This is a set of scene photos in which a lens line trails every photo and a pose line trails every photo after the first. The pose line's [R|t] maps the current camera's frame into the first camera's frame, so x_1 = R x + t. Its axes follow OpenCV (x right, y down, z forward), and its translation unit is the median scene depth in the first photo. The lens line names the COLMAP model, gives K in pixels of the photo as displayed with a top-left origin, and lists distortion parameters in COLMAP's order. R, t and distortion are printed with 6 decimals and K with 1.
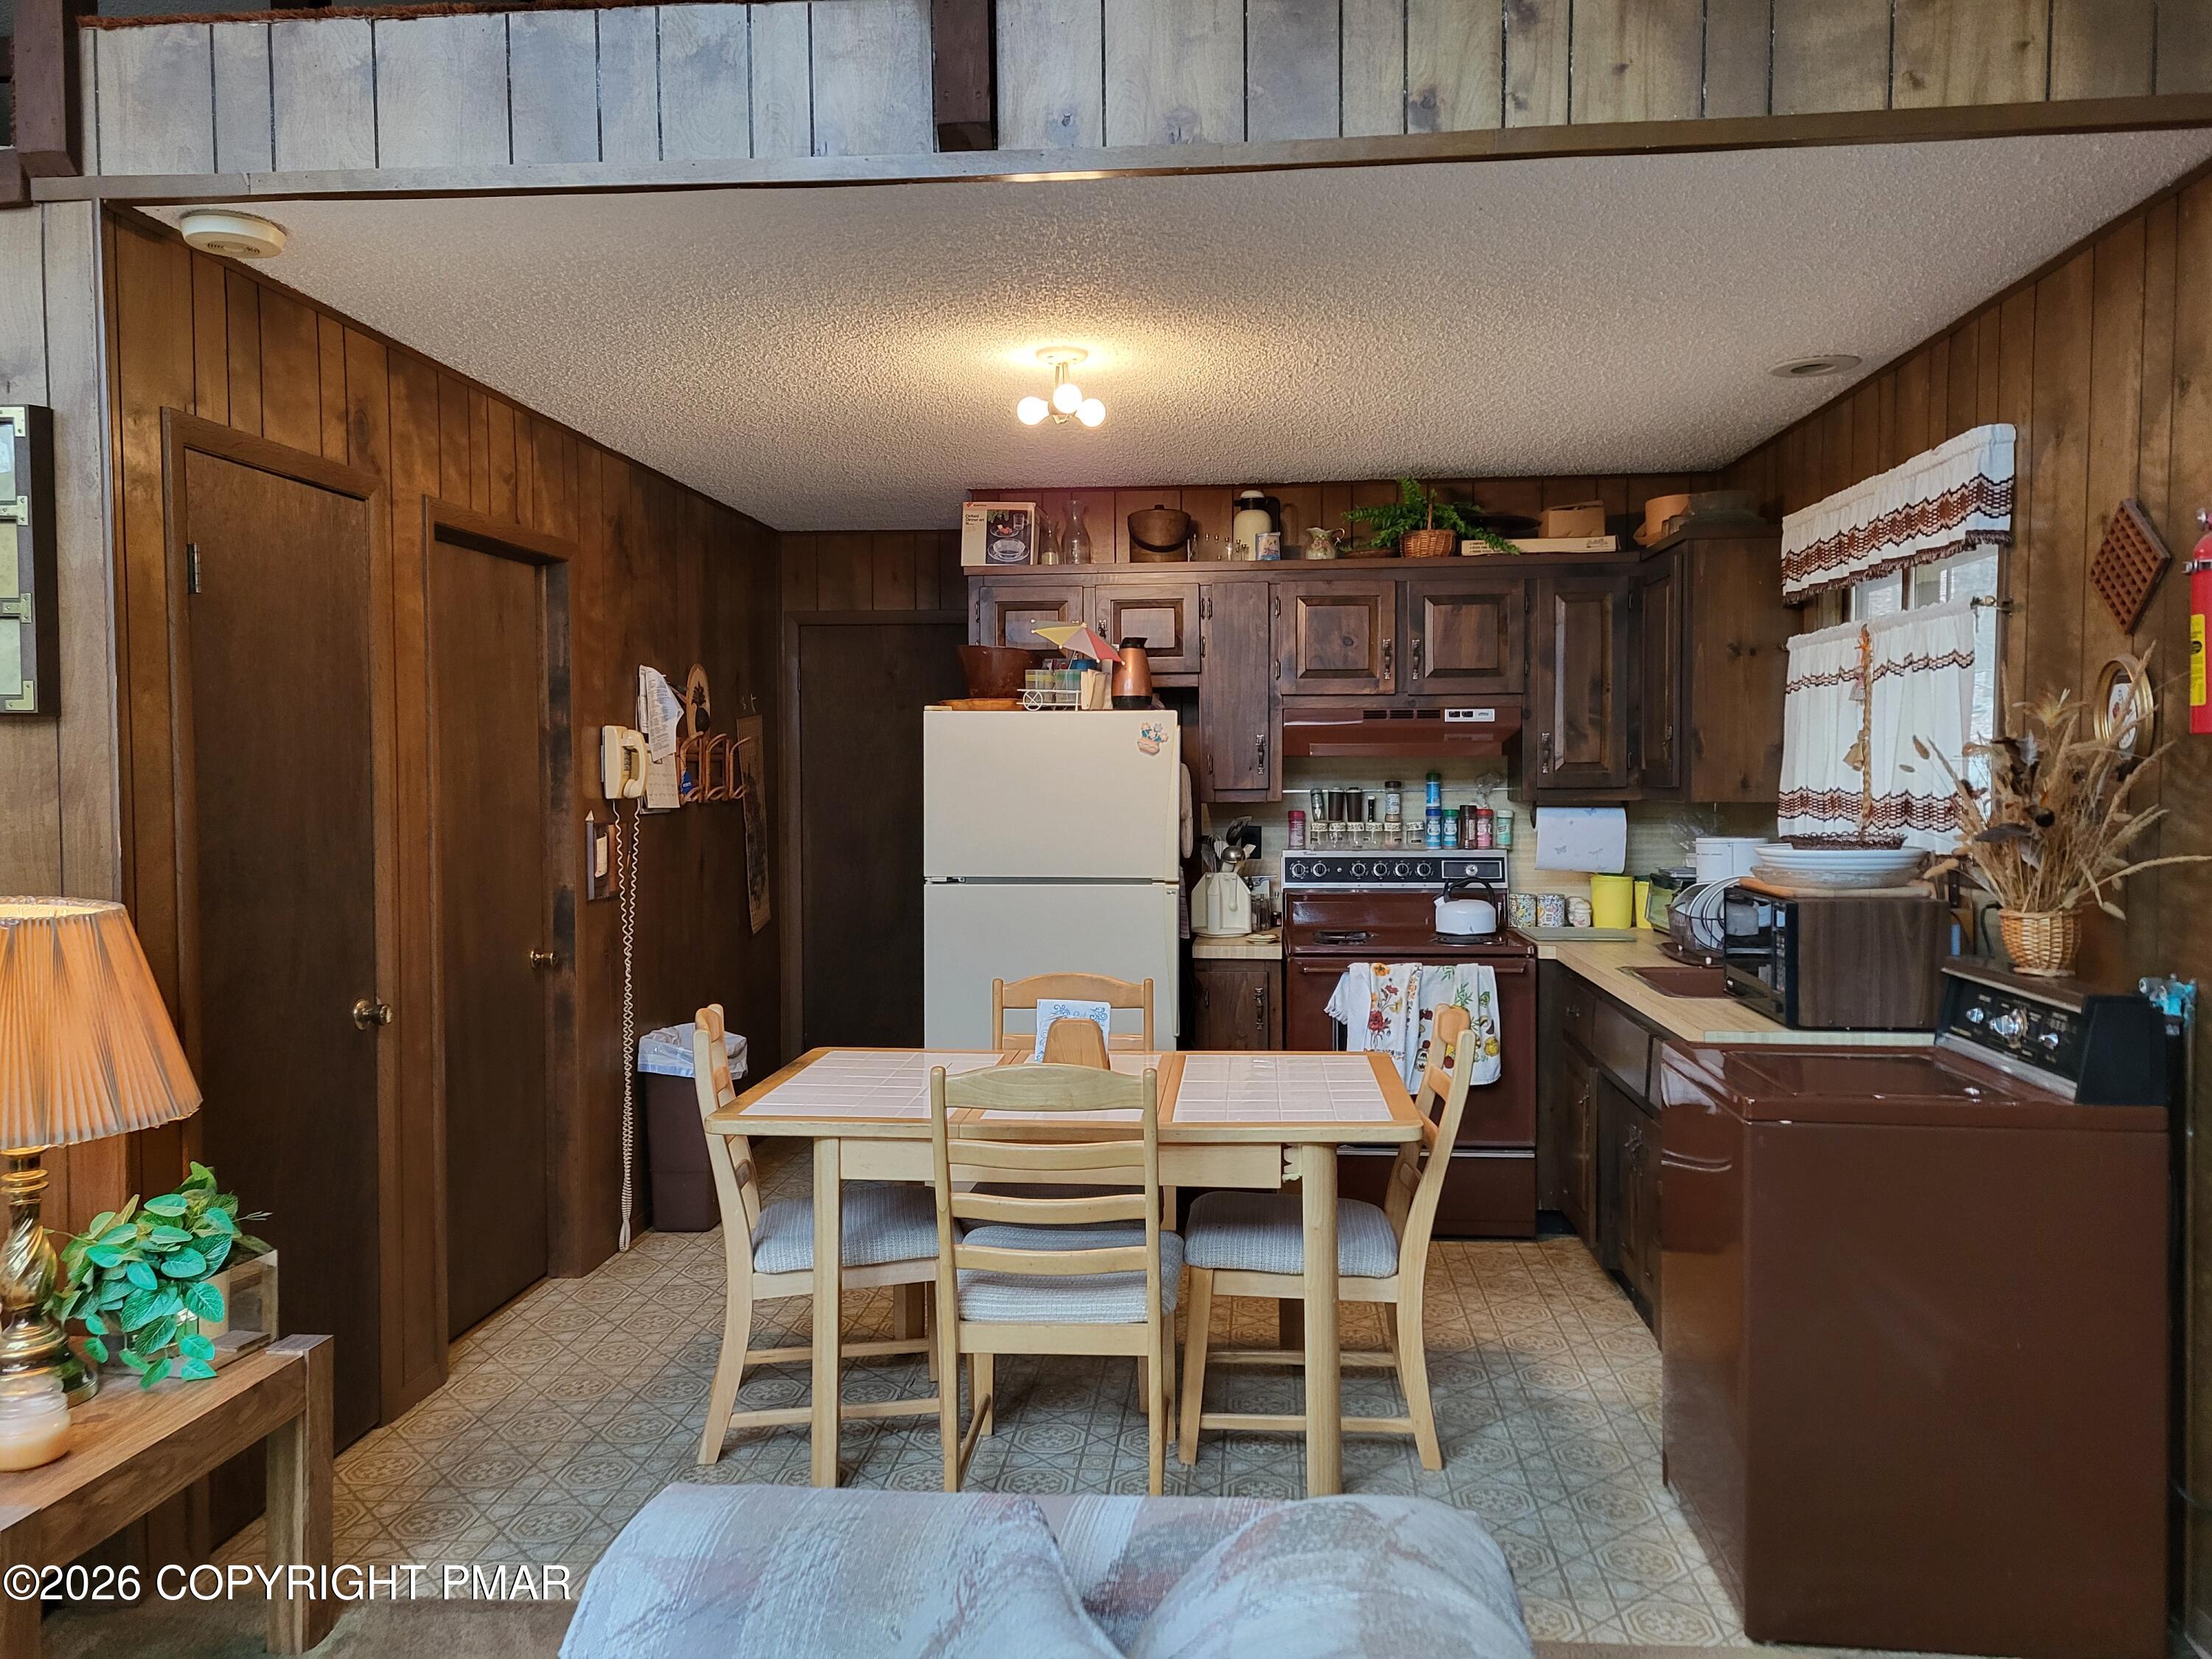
lens RADIAL K [[1663.9, 0, 1103.3], [0, 1663.9, 815.0], [0, 0, 1]] dist [0.065090, -0.027381]
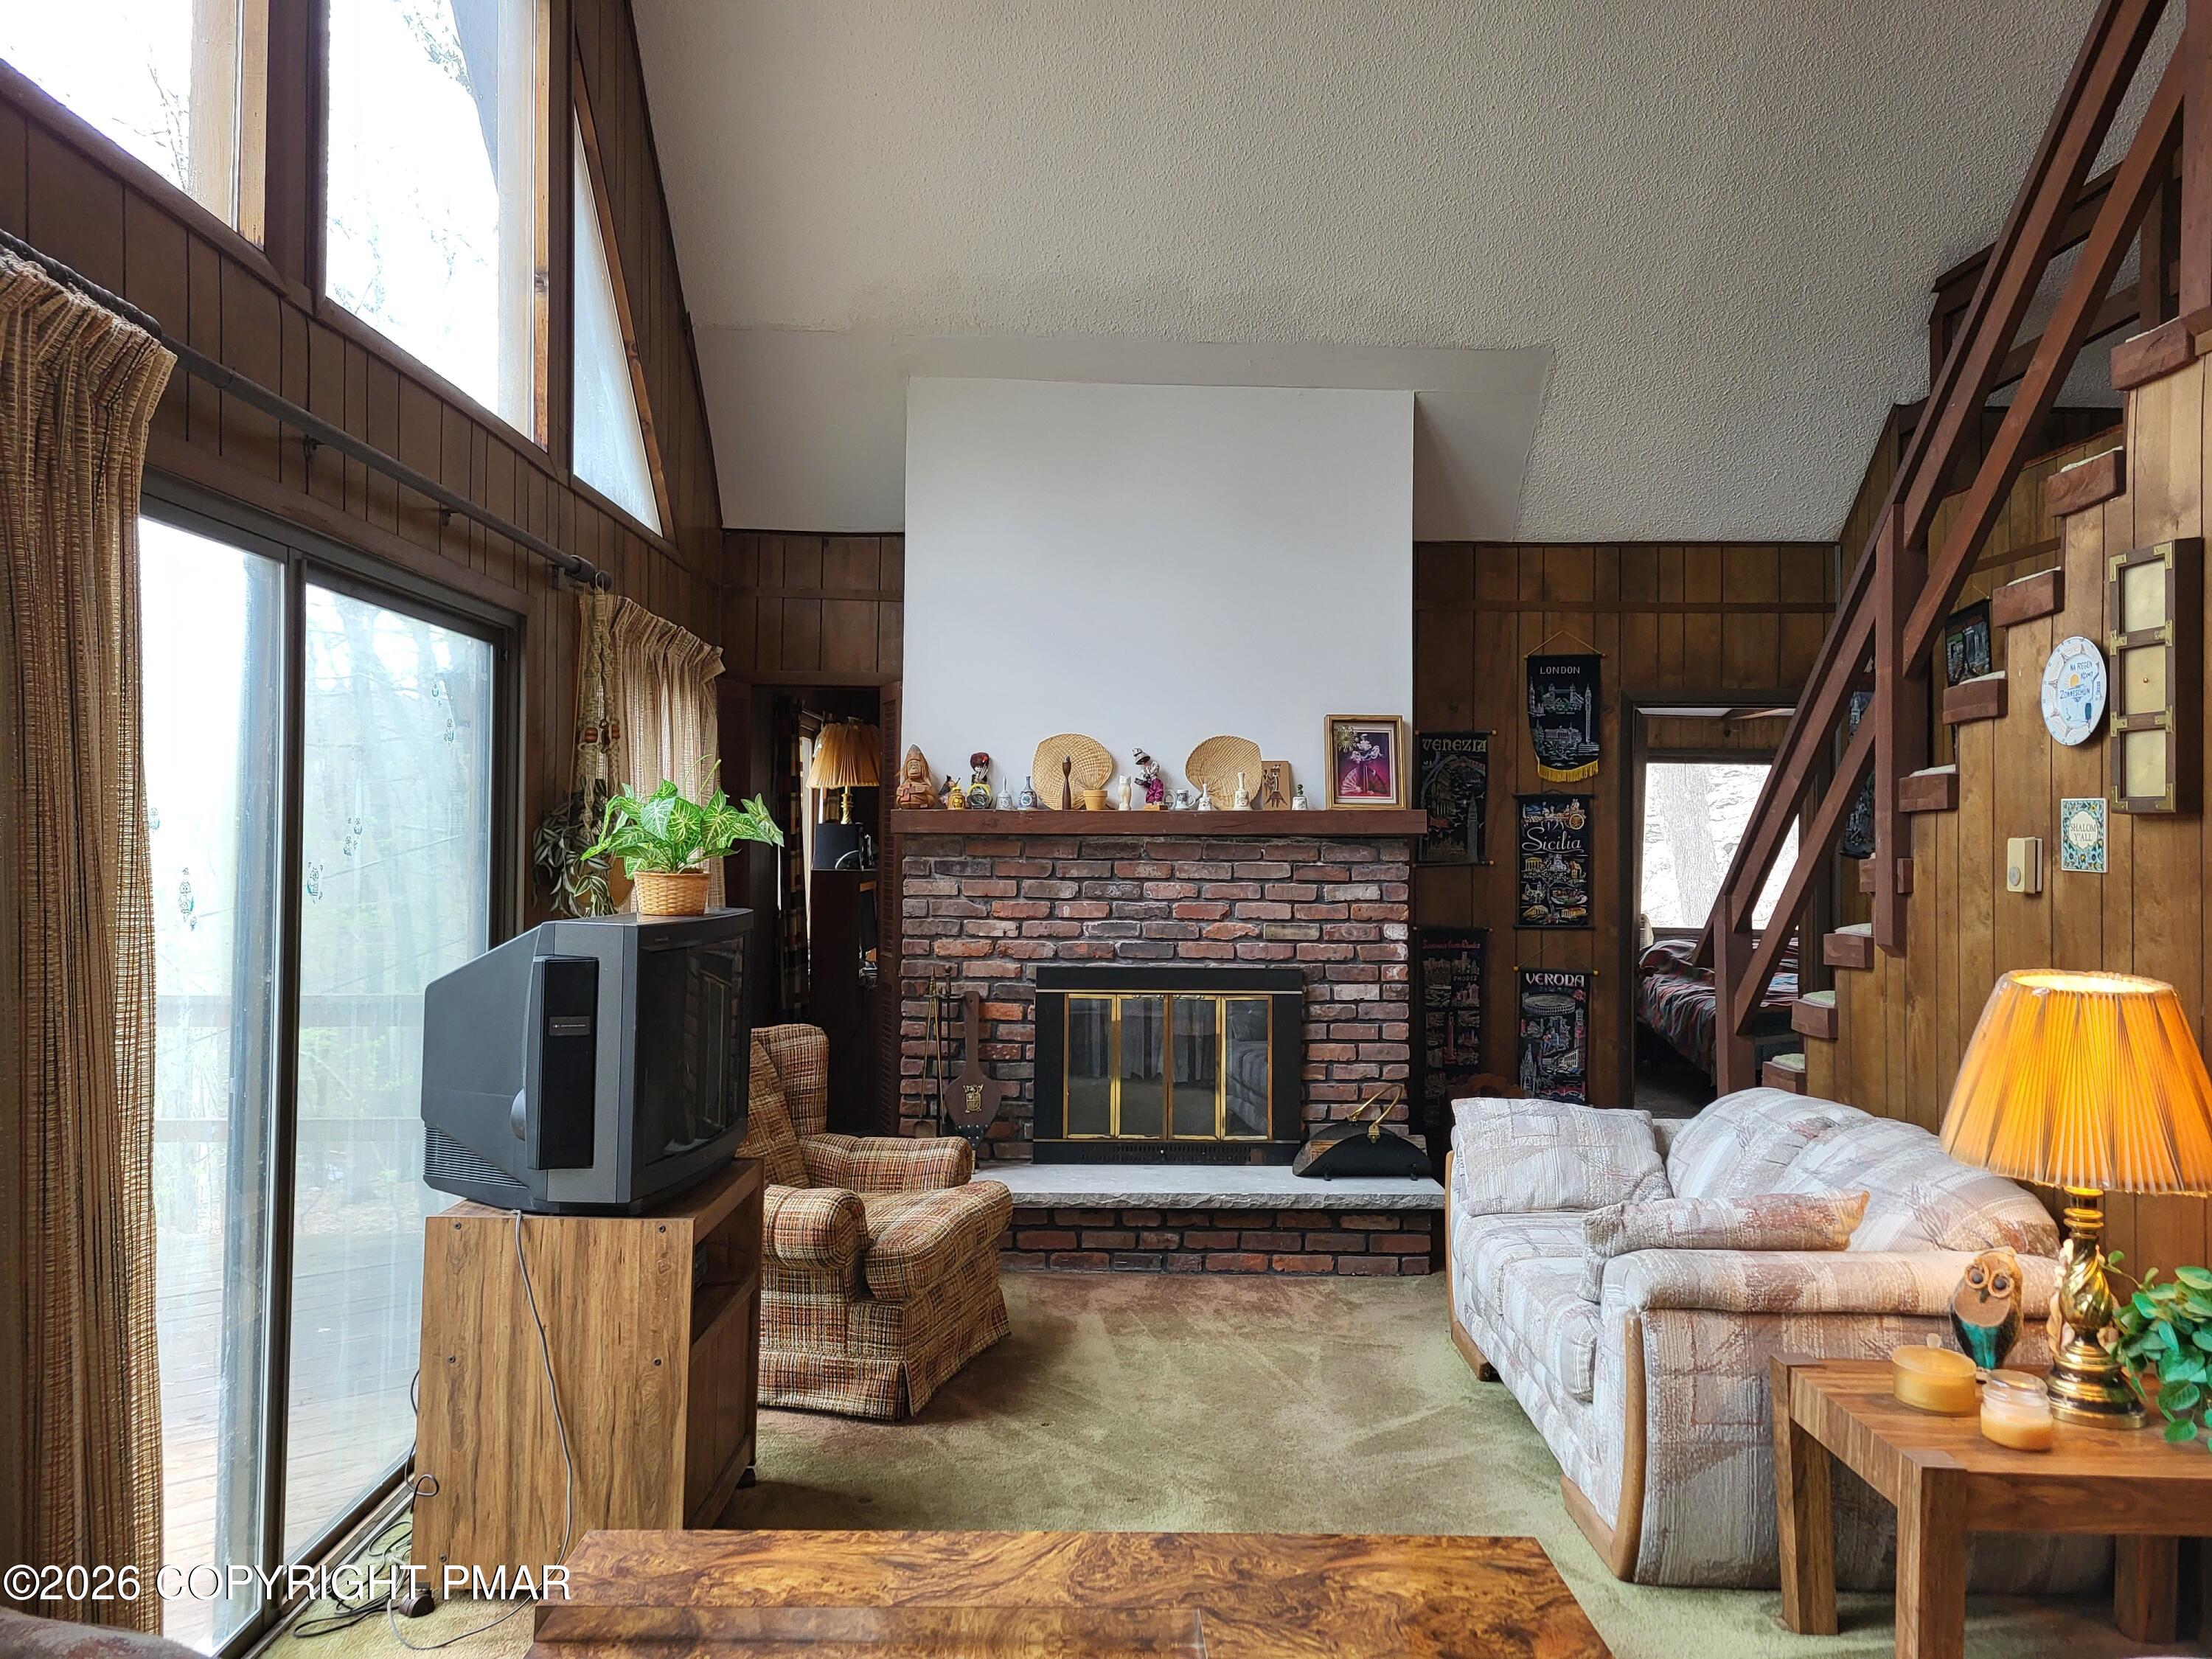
lens RADIAL K [[1663.9, 0, 1125.2], [0, 1663.9, 798.2], [0, 0, 1]] dist [0.065090, -0.027381]
pose [[0.114380, -0.015098, -0.993322, 0.229240], [-0.038649, 0.999060, -0.019636, -0.011720], [0.992685, 0.040637, 0.113689, 0.106708]]
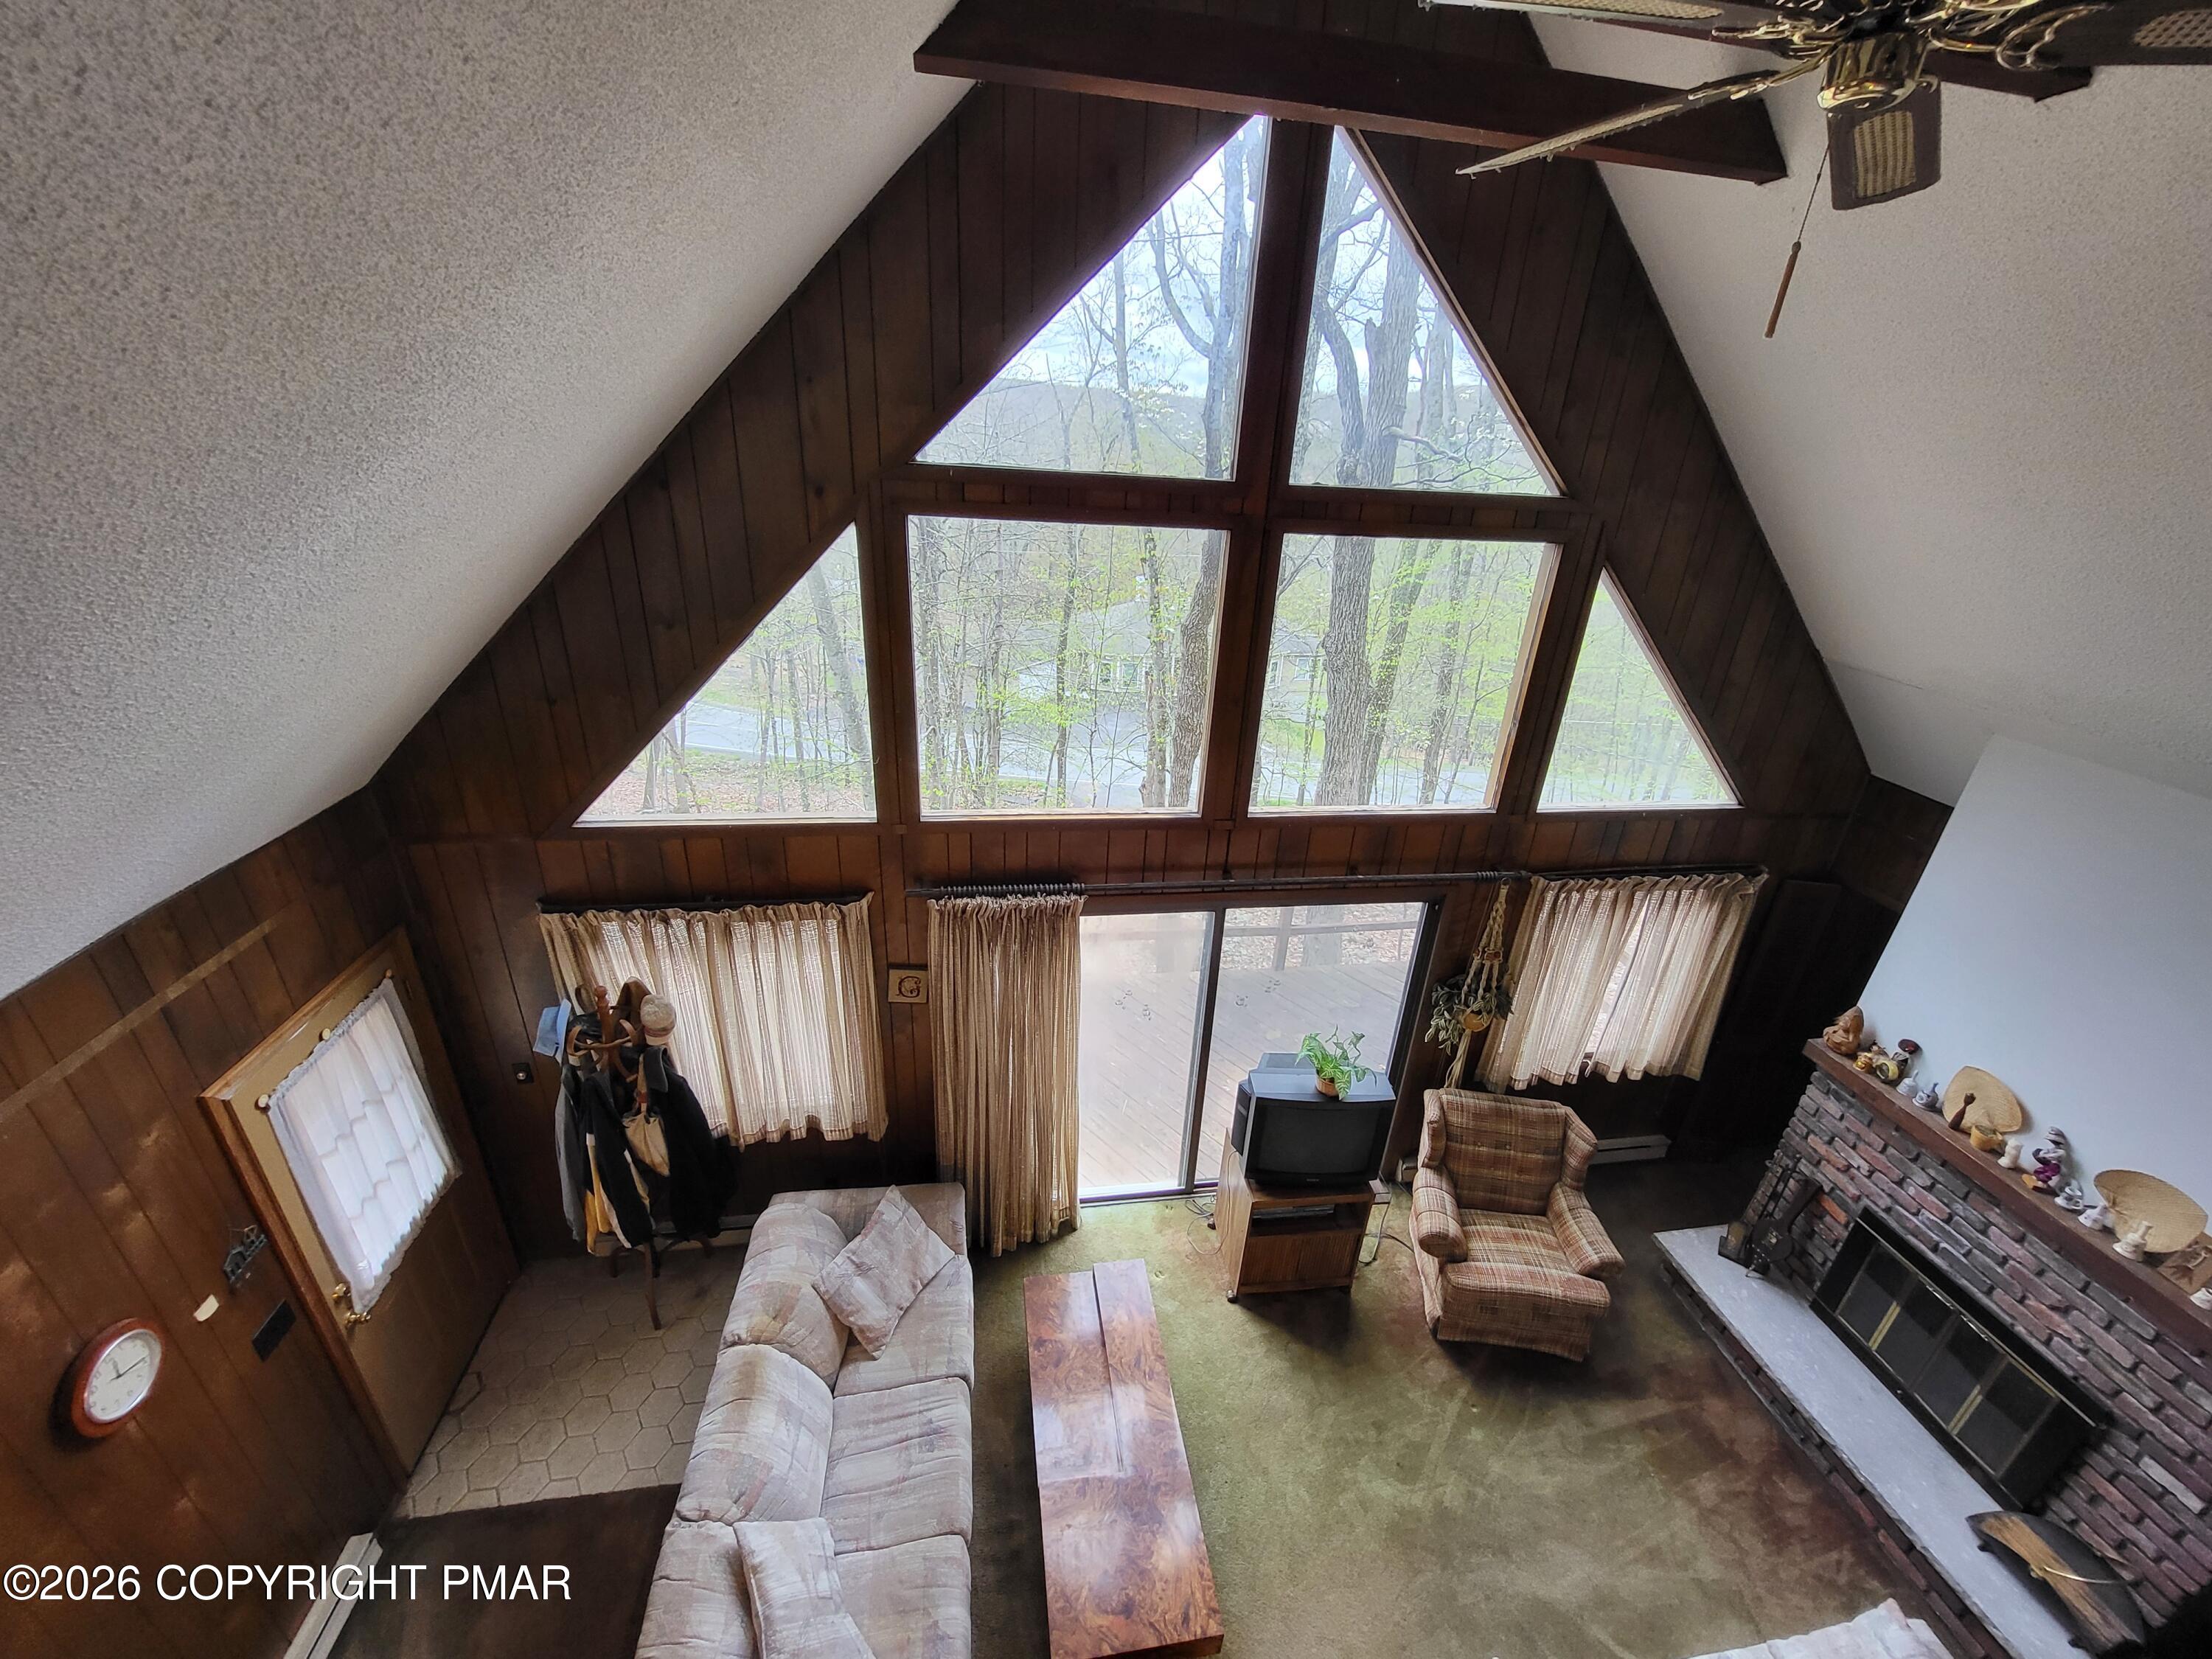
lens RADIAL K [[868.8, 0, 1107.0], [0, 868.8, 836.2], [0, 0, 1]] dist [-0.001028, -0.000331]
pose [[-0.968095, 0.058790, -0.243590, -0.097570], [-0.057124, 0.894717, 0.442966, -0.529791], [0.243986, 0.442748, -0.862812, 0.550218]]
